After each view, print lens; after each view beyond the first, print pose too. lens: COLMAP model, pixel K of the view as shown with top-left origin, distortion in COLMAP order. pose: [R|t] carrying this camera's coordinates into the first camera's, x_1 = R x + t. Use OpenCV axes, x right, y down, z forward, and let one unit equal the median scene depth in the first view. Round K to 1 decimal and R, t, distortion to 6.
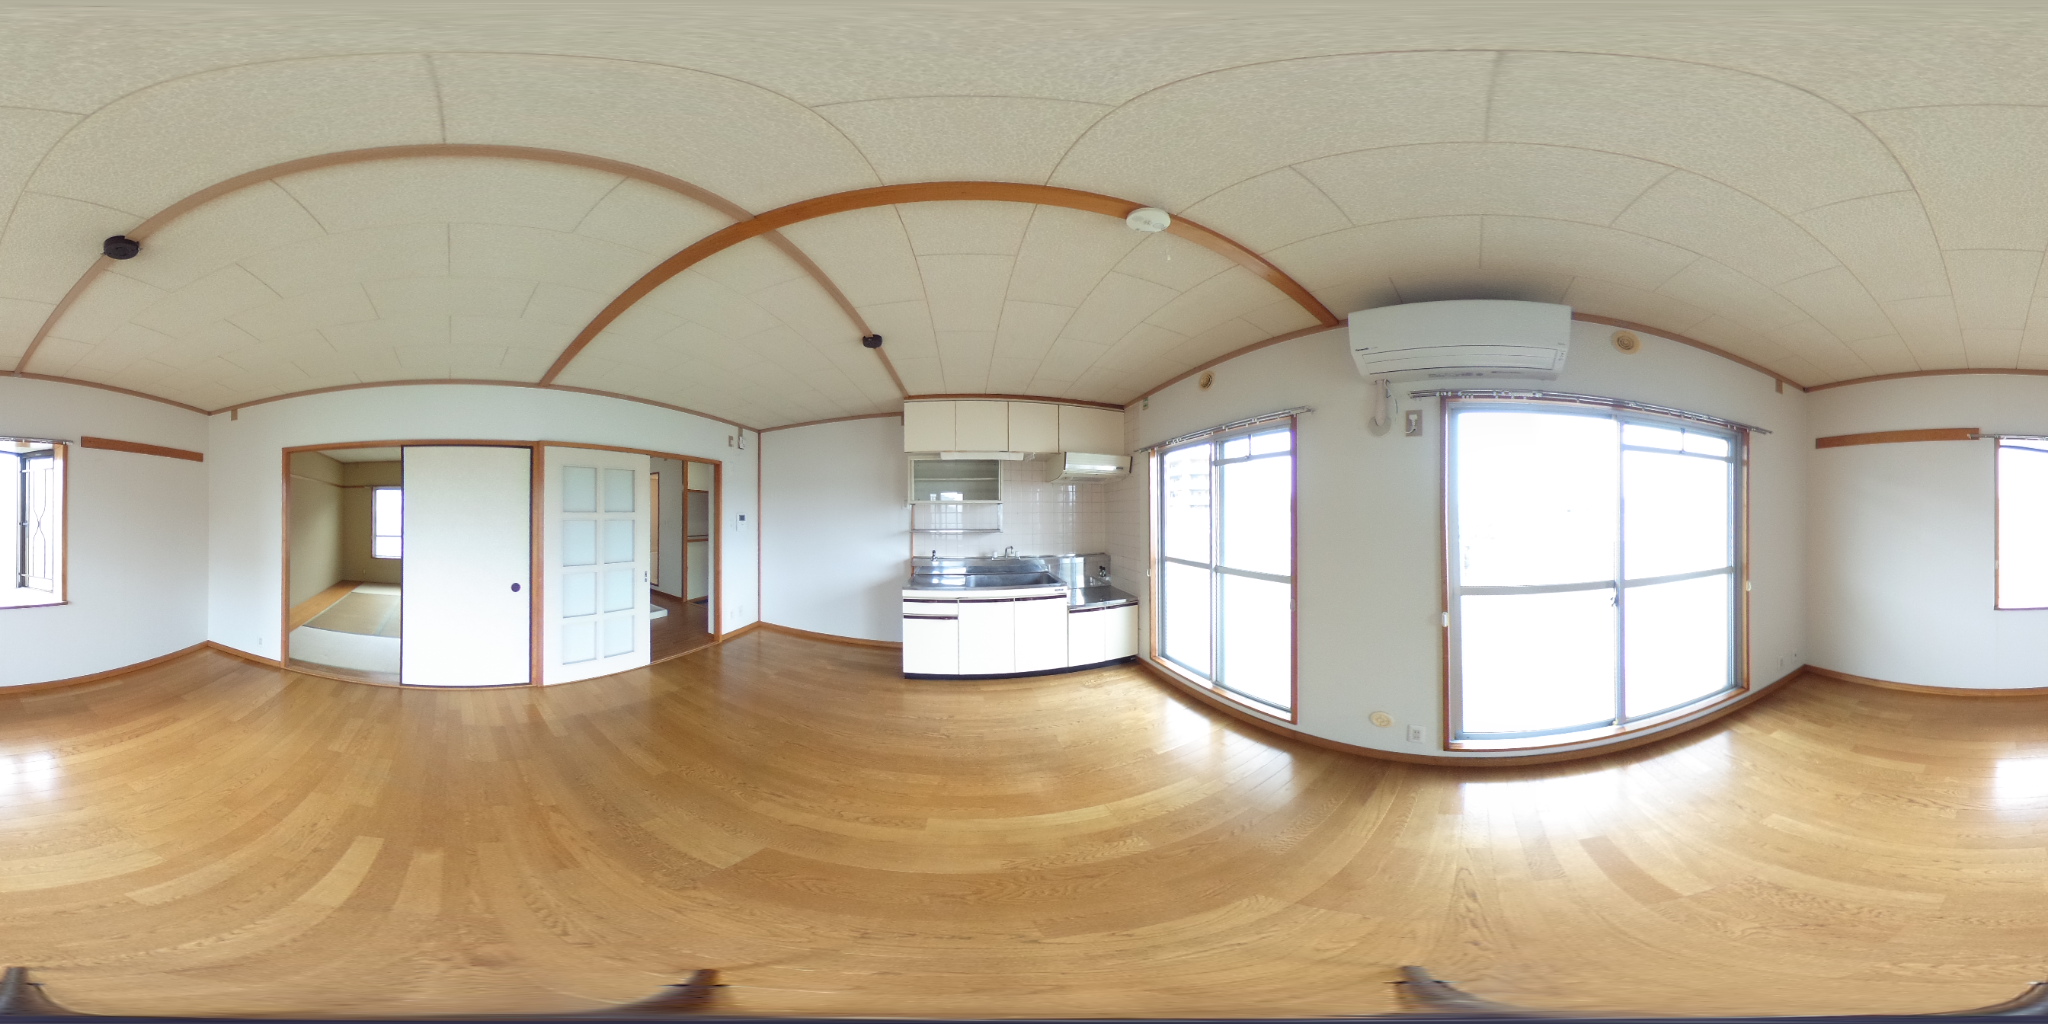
lens RADIAL K [[3592.6, 0, 1024.0], [0, 3592.6, 512.0], [0, 0, 1]] dist [0.275292, 0.045789]
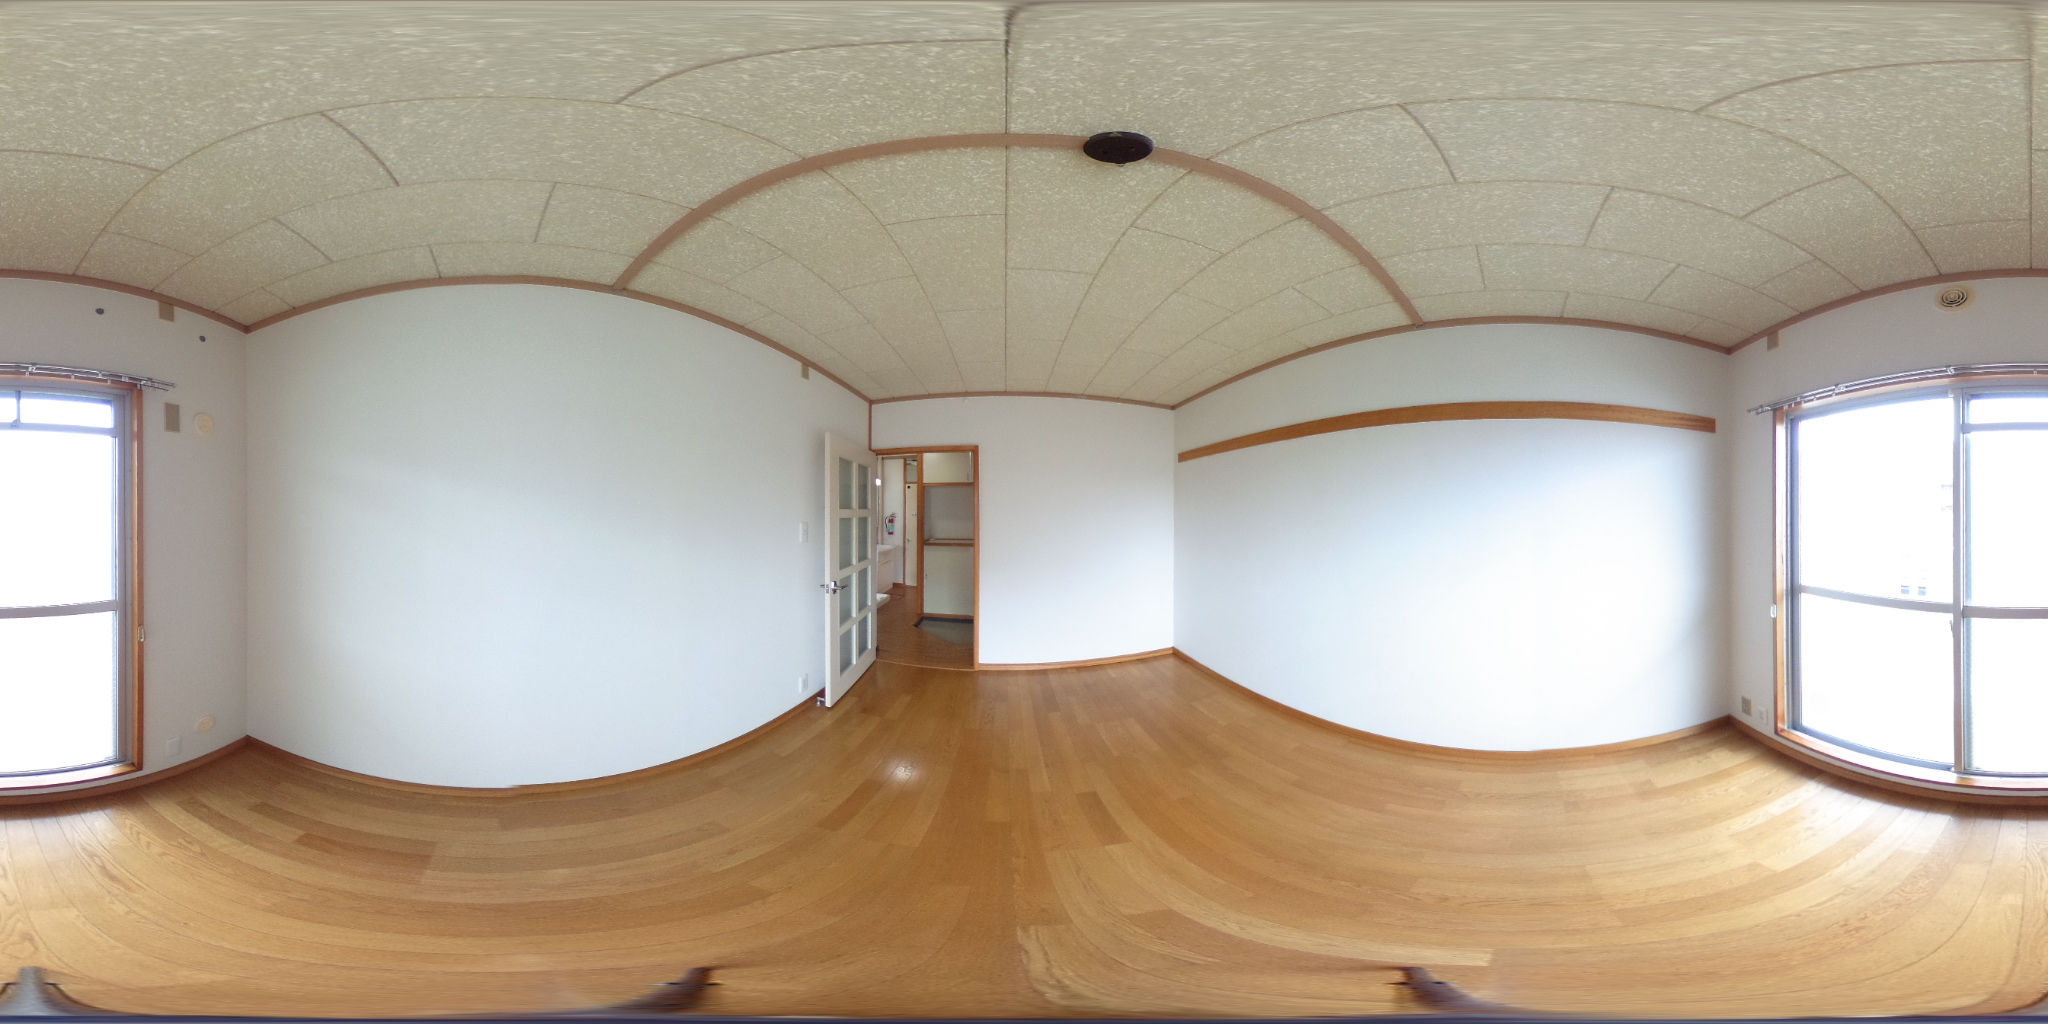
lens RADIAL K [[3592.6, 0, 1024.0], [0, 3592.6, 512.0], [0, 0, 1]] dist [0.275292, 0.045789]
pose [[0.254928, -0.002832, -0.966956, 0.778627], [0.003242, 0.999993, -0.002074, 0.002326], [0.966955, -0.002606, 0.254935, 0.846799]]
